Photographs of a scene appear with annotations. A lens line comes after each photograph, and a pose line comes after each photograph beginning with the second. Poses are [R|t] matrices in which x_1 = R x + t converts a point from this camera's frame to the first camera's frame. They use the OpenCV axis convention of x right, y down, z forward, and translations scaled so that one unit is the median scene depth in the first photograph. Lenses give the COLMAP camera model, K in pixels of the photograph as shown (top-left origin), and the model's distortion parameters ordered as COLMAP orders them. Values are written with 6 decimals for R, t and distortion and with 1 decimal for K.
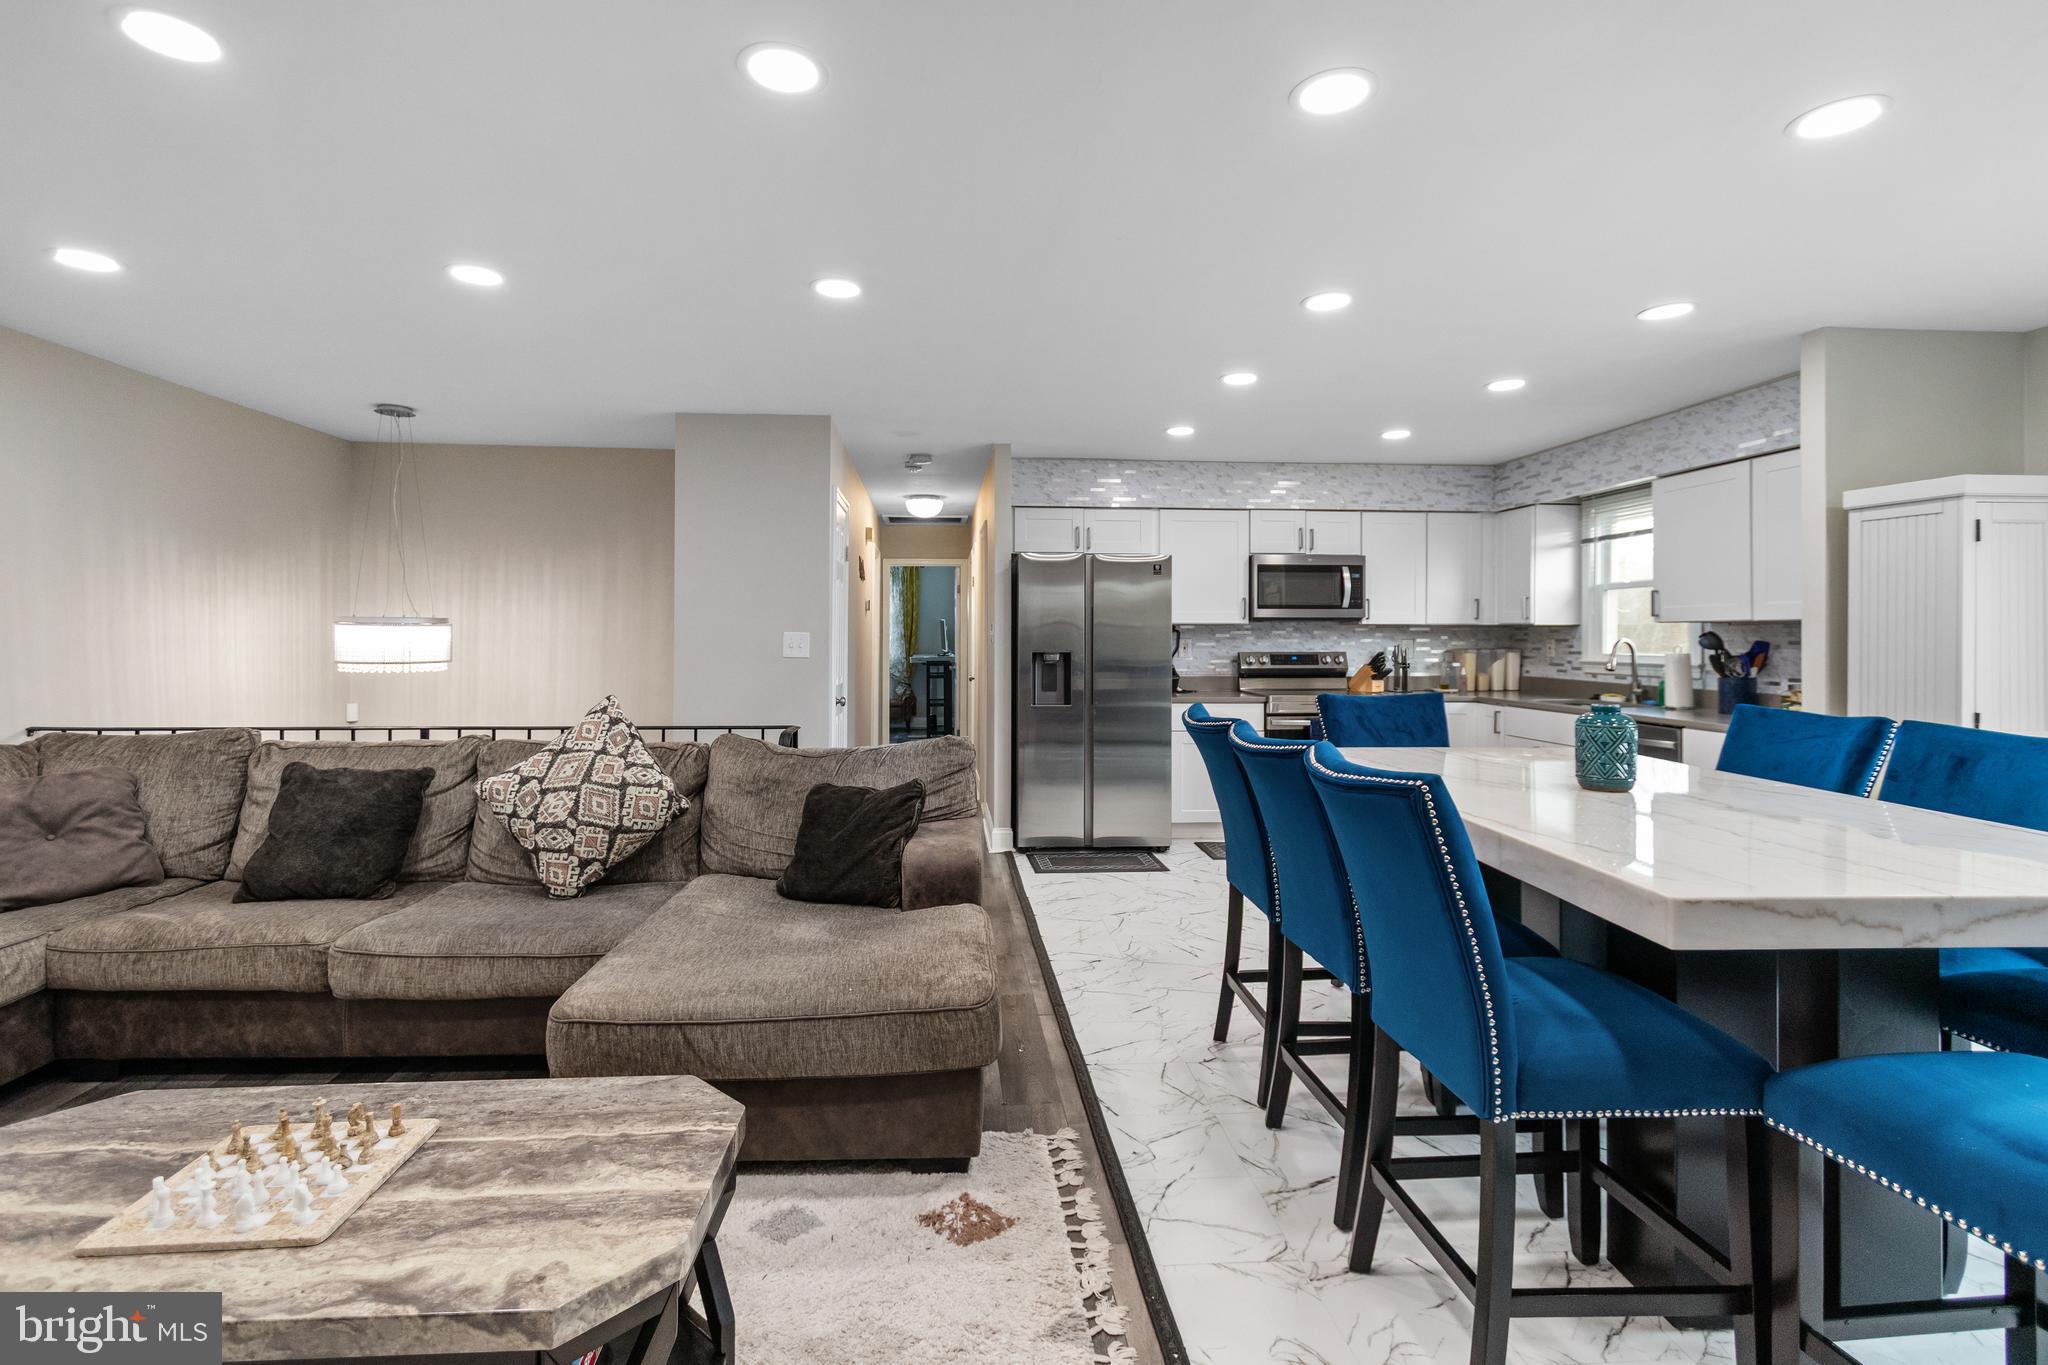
lens RADIAL K [[929.0, 0, 998.9], [0, 929.0, 624.1], [0, 0, 1]] dist [-0.001556, -0.000245]
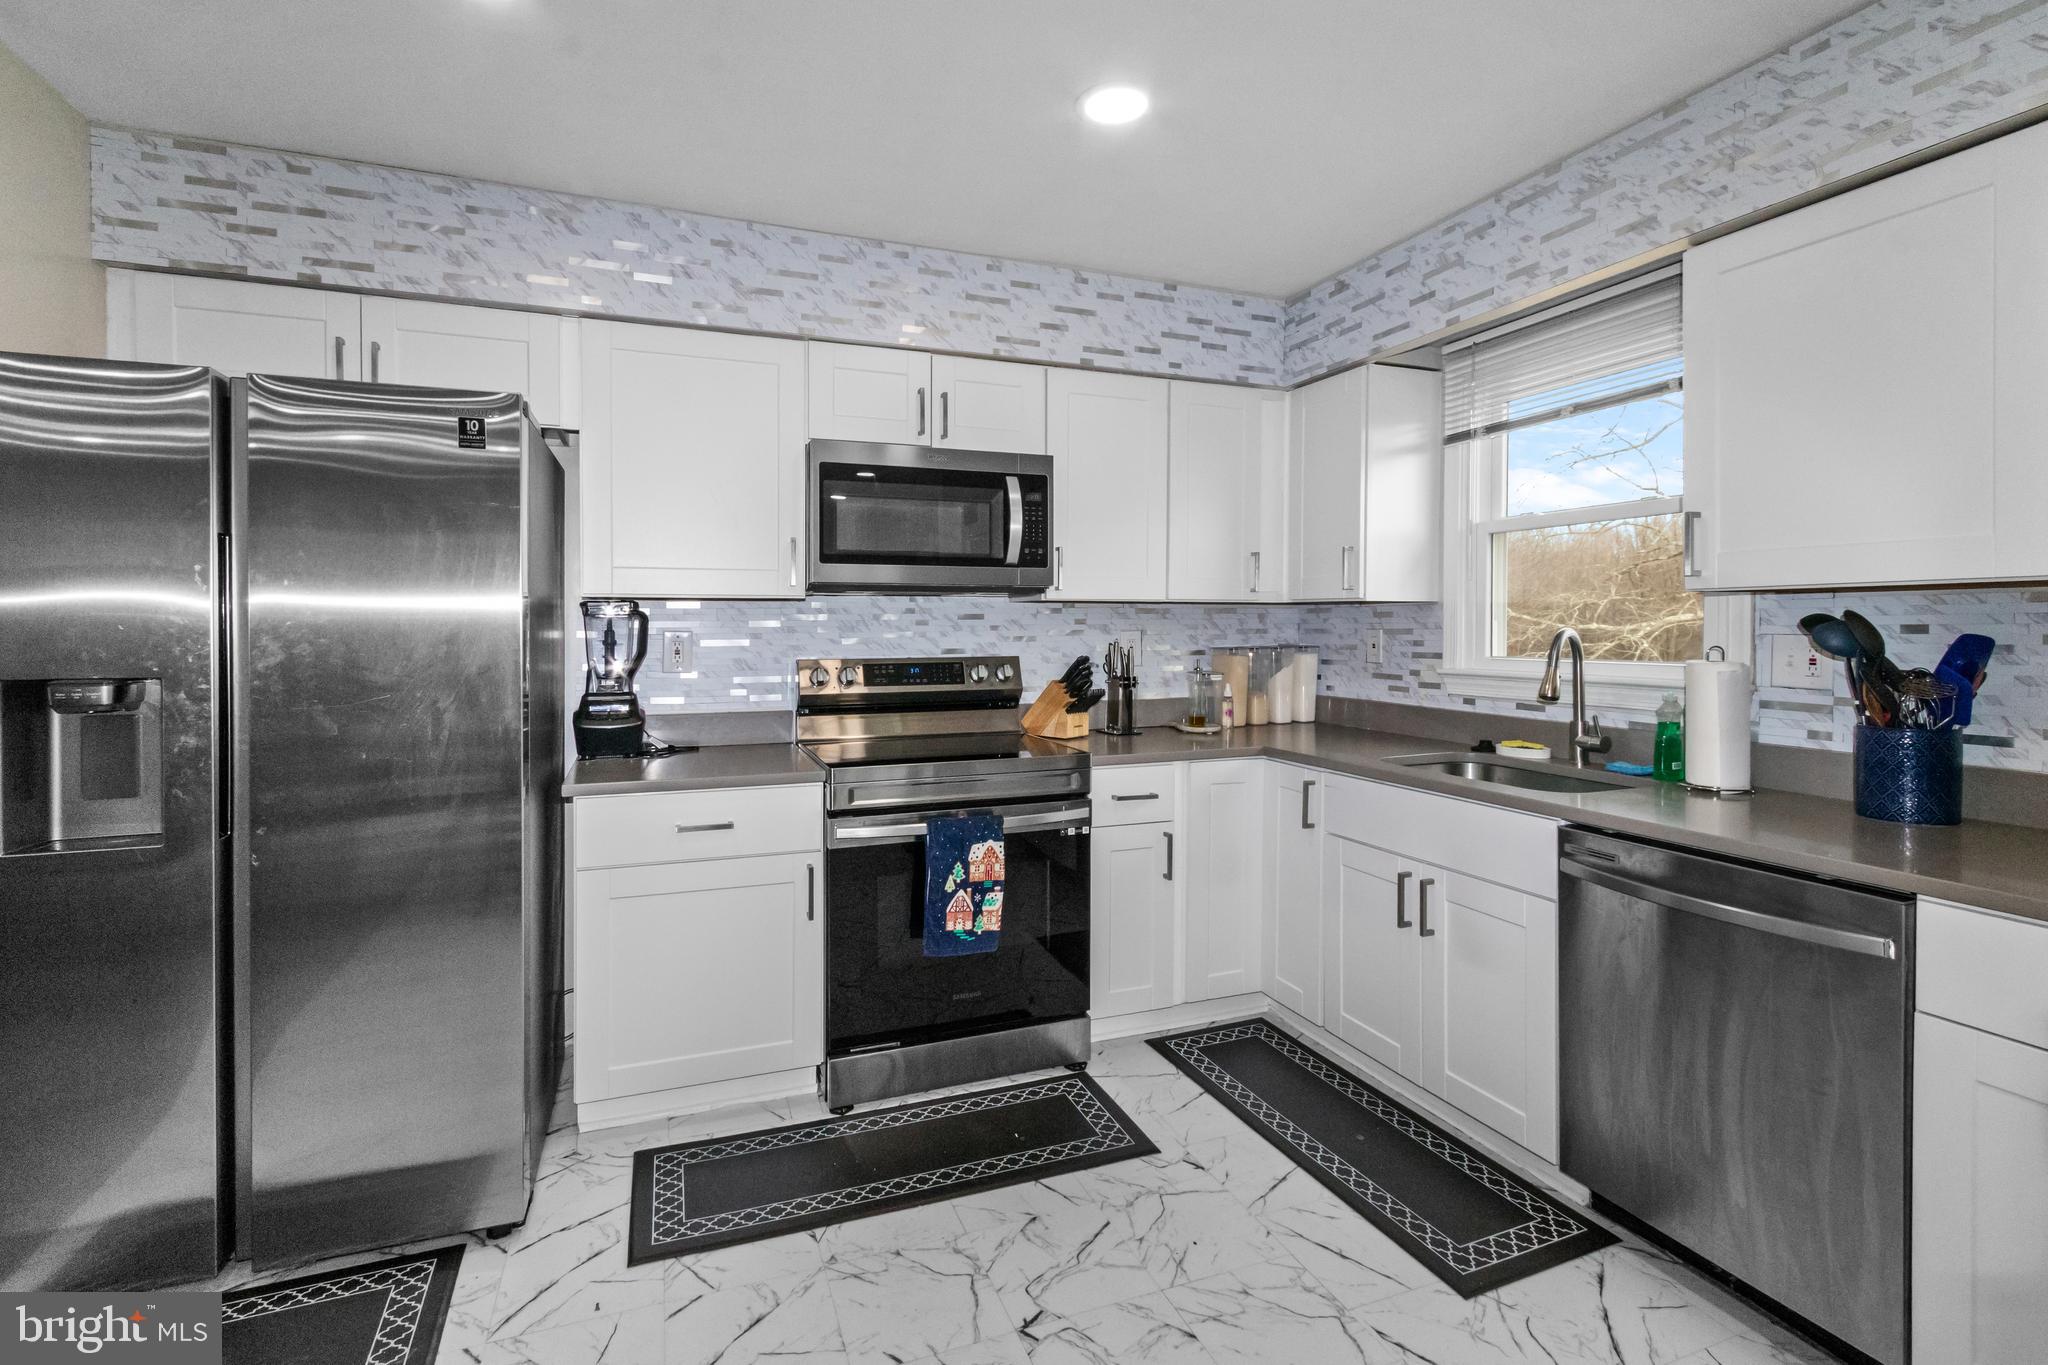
lens RADIAL K [[929.0, 0, 998.9], [0, 929.0, 624.1], [0, 0, 1]] dist [-0.001556, -0.000245]
pose [[0.959286, -0.002952, 0.282421, 0.233657], [-0.001007, 0.999903, 0.013870, 0.006128], [-0.282435, -0.013590, 0.959190, 0.550687]]
